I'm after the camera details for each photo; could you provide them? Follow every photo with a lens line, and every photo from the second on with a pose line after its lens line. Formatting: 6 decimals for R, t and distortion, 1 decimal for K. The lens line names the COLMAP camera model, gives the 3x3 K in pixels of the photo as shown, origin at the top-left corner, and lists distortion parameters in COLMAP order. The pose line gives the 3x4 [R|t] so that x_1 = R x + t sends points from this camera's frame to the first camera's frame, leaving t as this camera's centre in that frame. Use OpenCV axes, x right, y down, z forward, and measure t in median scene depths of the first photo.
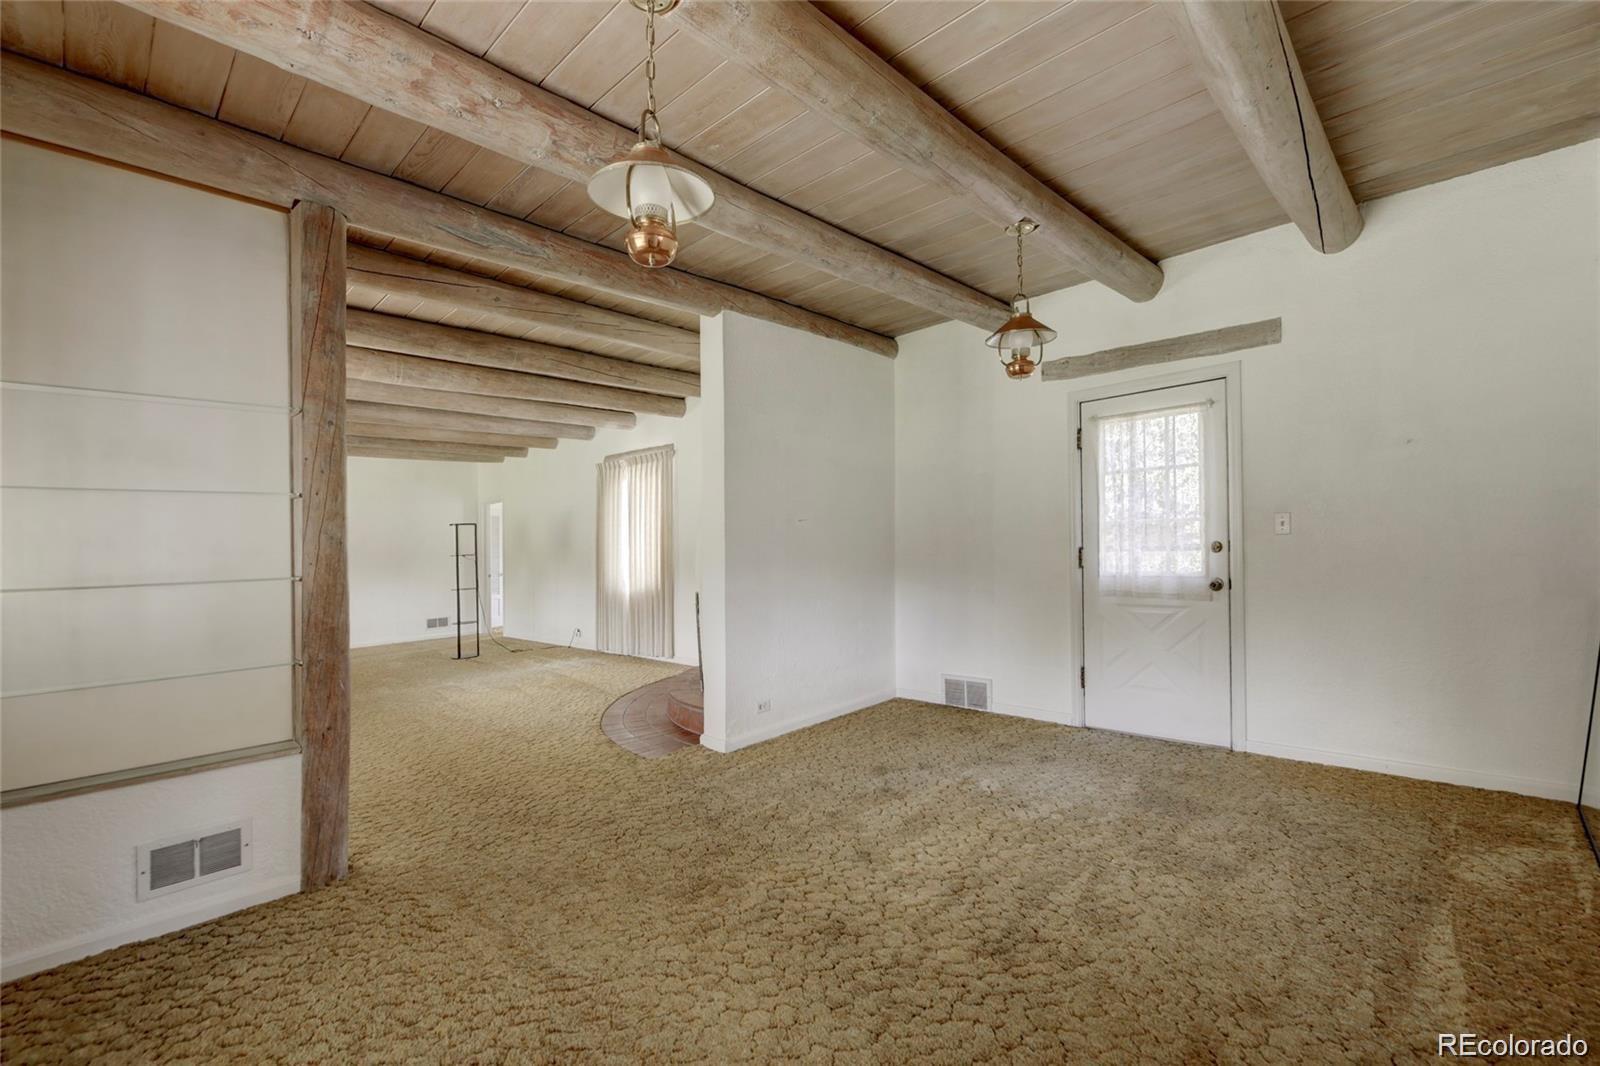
lens RADIAL K [[695.6, 0, 815.1], [0, 695.6, 550.3], [0, 0, 1]] dist [0.001062, -0.000428]
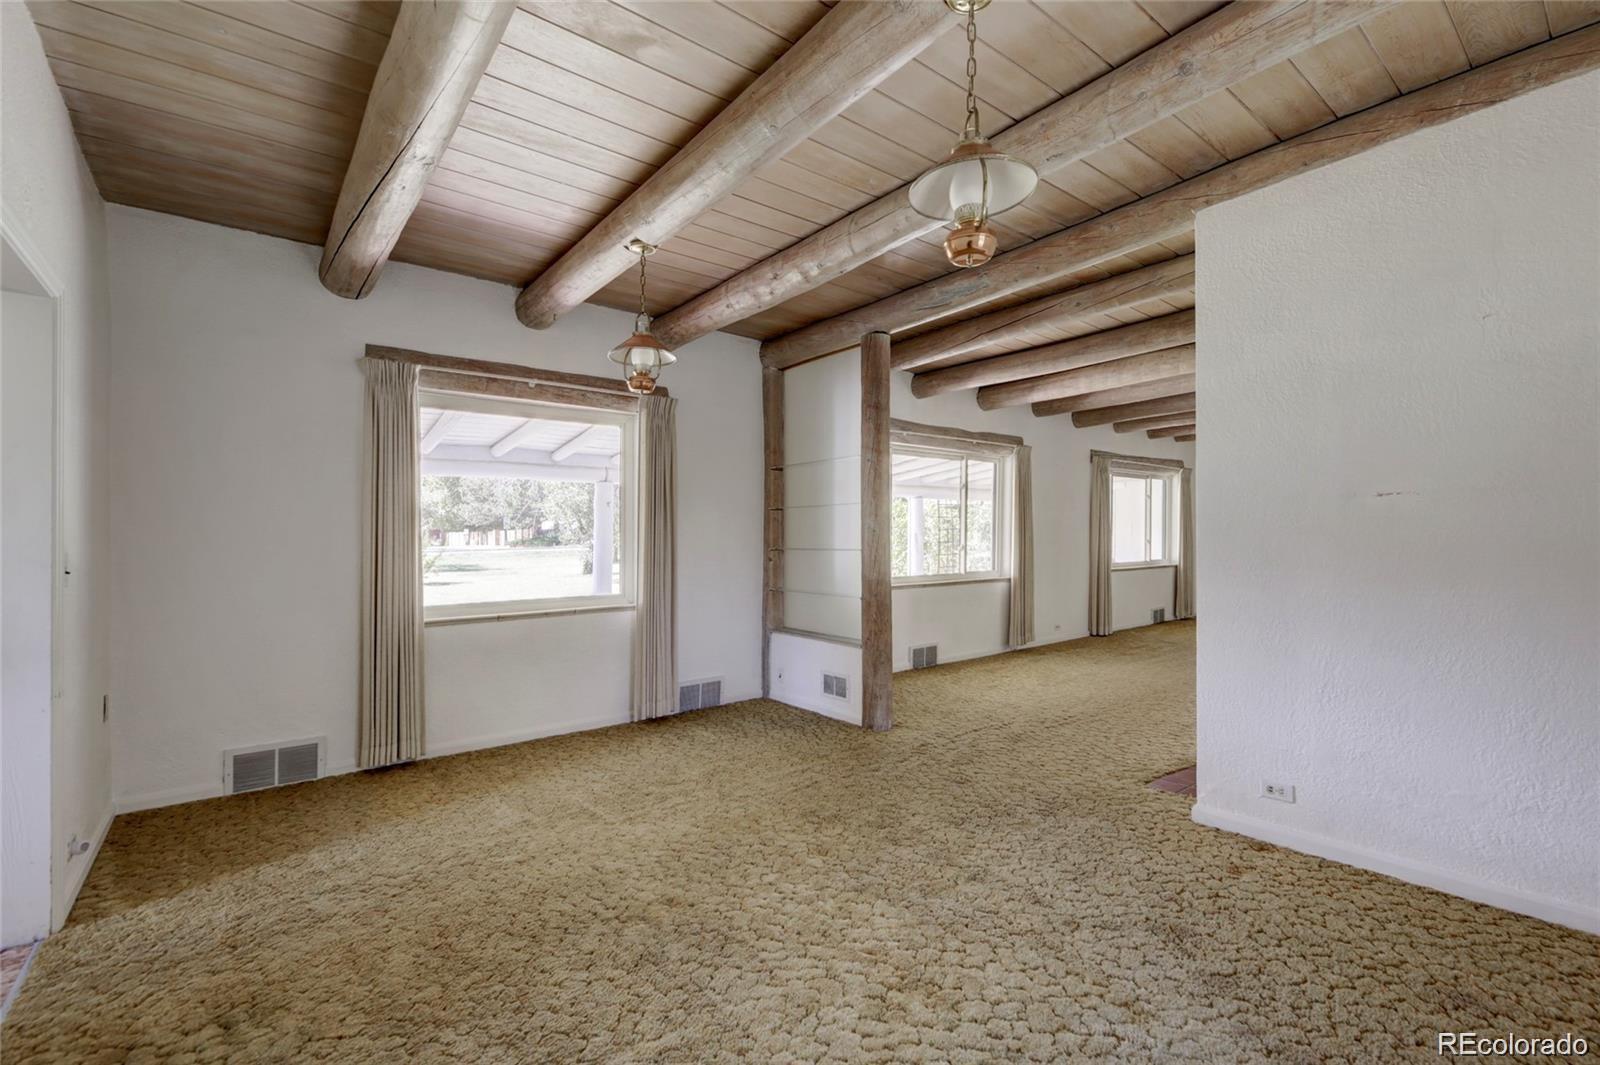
lens RADIAL K [[695.6, 0, 815.2], [0, 695.6, 522.3], [0, 0, 1]] dist [0.001062, -0.000428]
pose [[-0.138094, 0.012556, -0.990340, 0.725600], [0.005960, 0.999912, 0.011847, -0.038255], [0.990401, -0.004266, -0.138156, 0.792436]]
